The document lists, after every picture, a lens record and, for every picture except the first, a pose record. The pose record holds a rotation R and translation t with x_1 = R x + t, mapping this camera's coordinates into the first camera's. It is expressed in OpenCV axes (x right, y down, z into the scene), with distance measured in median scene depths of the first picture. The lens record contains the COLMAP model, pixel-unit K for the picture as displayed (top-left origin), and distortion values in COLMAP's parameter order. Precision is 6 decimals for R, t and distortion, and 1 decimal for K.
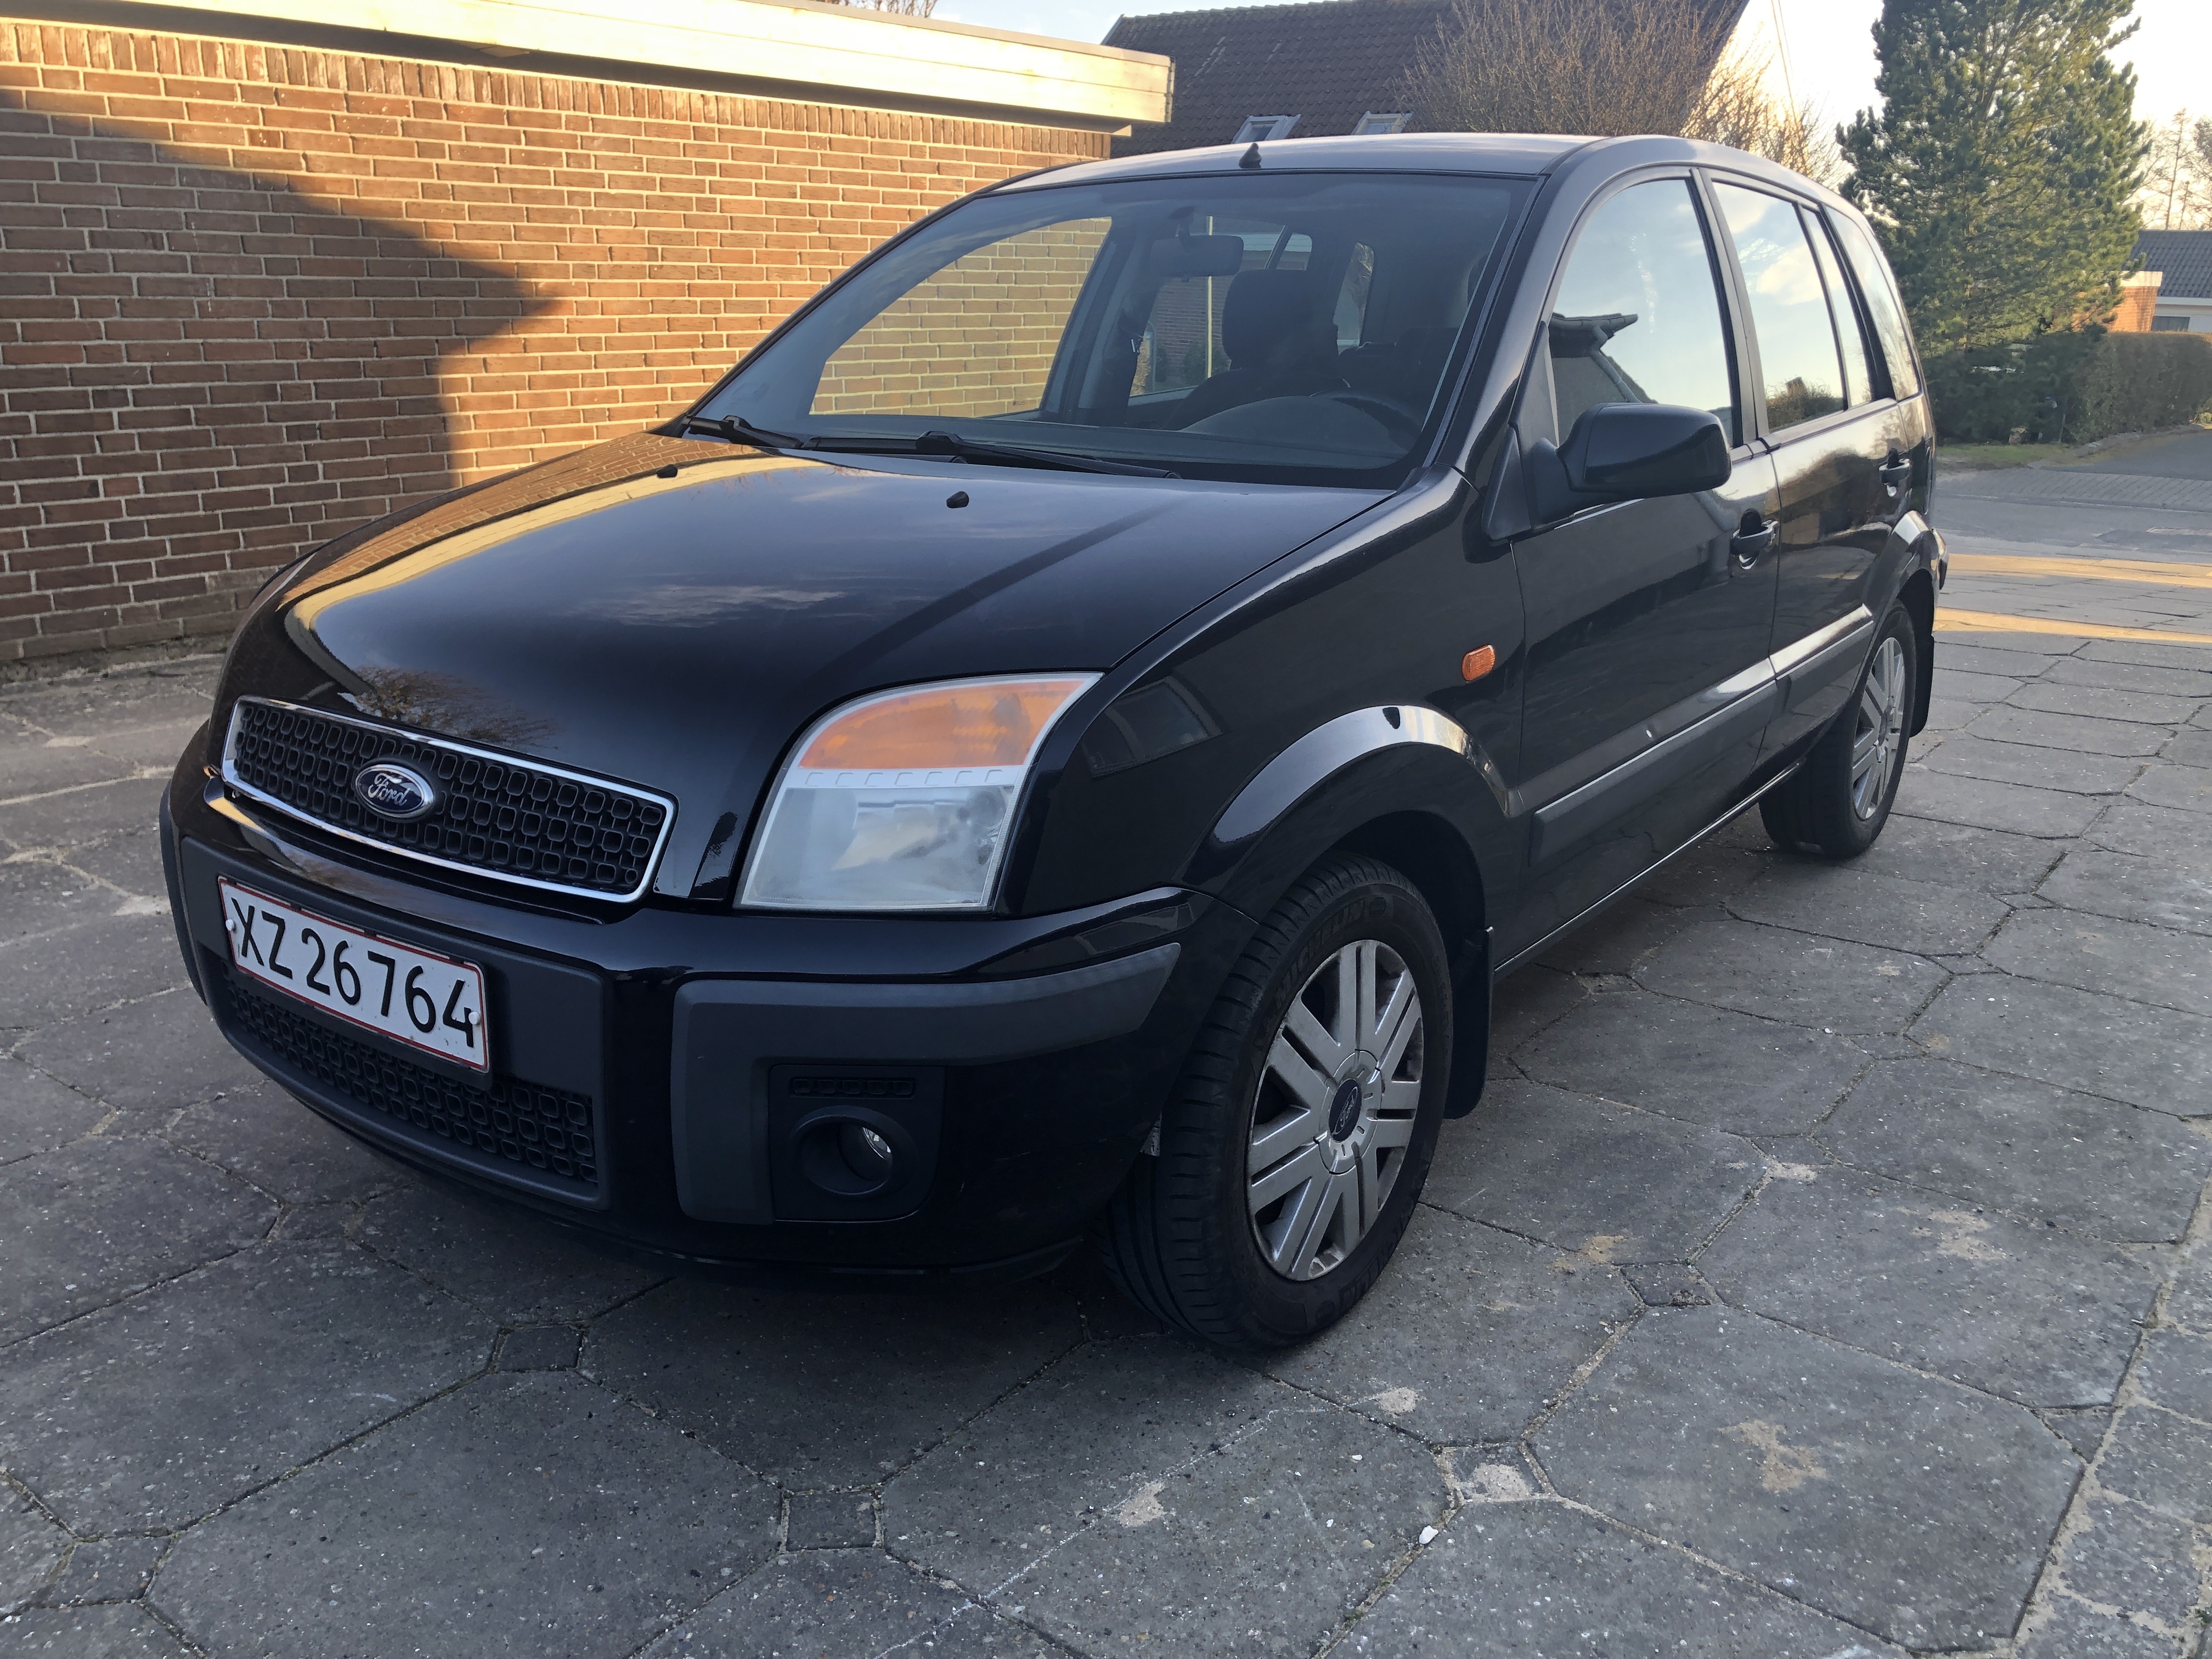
lens RADIAL K [[1814.3, 0, 1102.7], [0, 1814.3, 811.3], [0, 0, 1]] dist [0.018055, 0.002525]
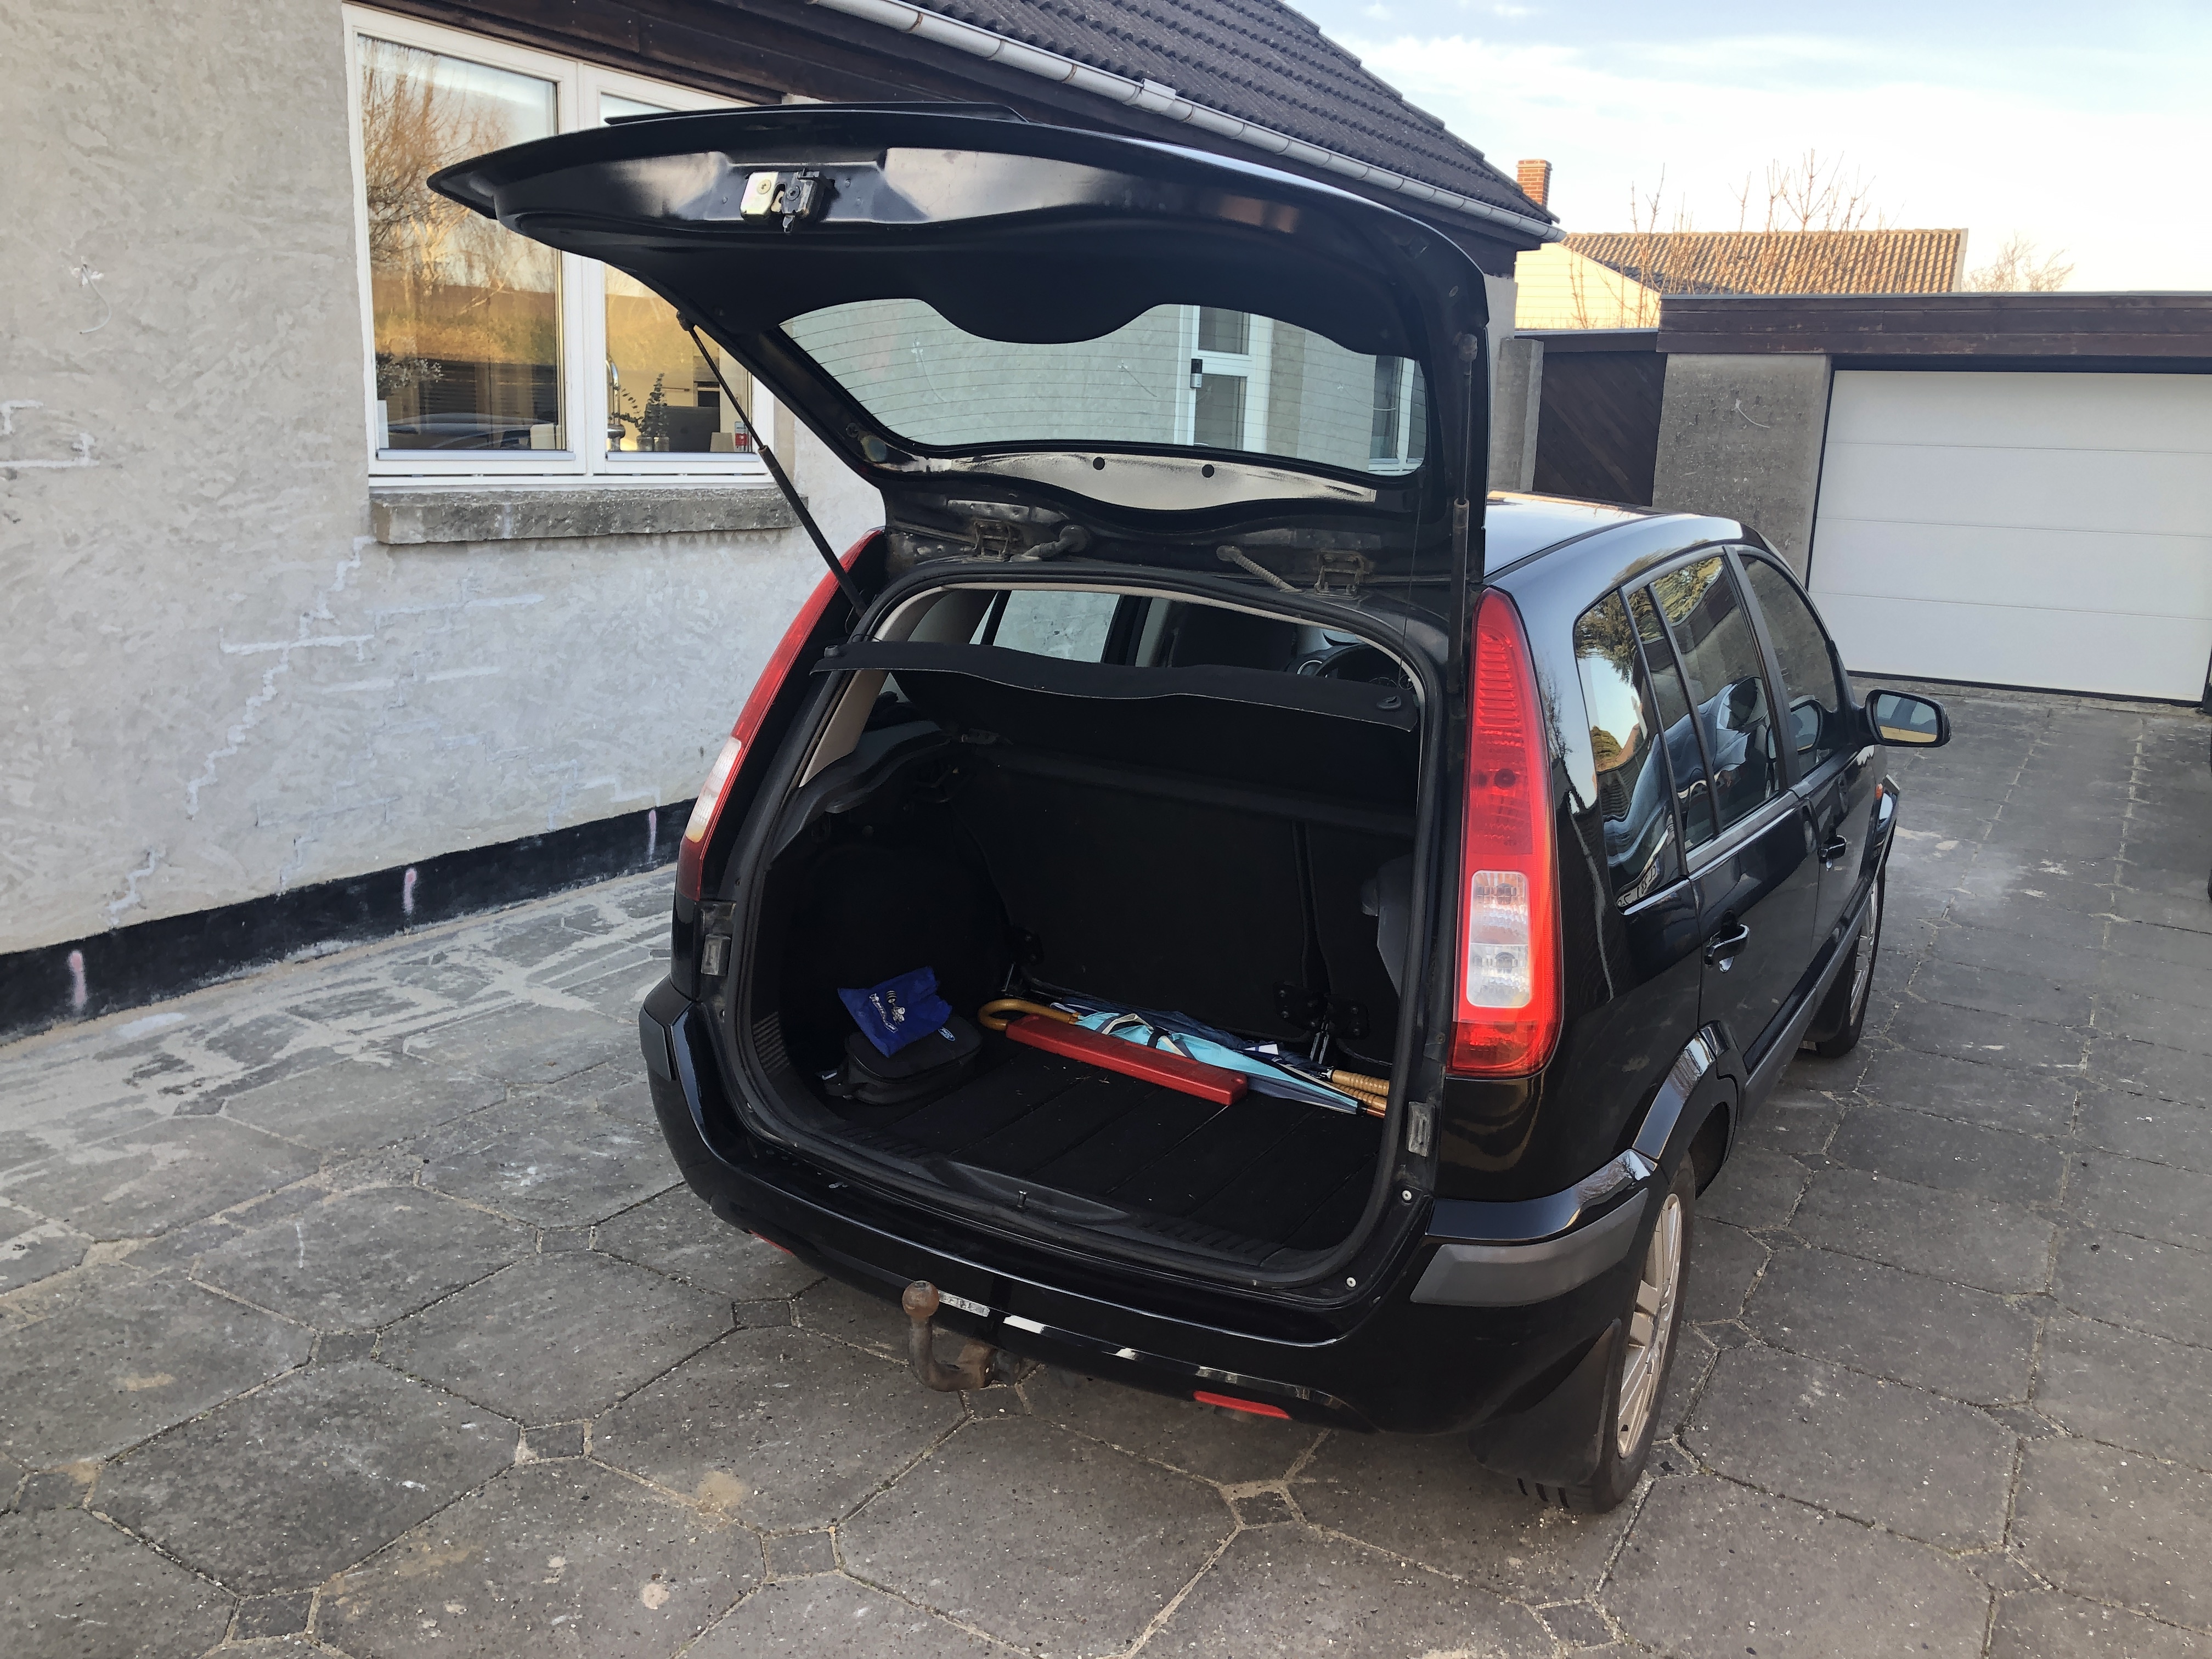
lens RADIAL K [[1814.3, 0, 1089.6], [0, 1814.3, 846.2], [0, 0, 1]] dist [0.018055, 0.002525]
pose [[-0.990206, -0.026783, -0.137024, 0.560923], [-0.092327, 0.861816, 0.498747, -0.783081], [0.104731, 0.506513, -0.855848, 2.240919]]
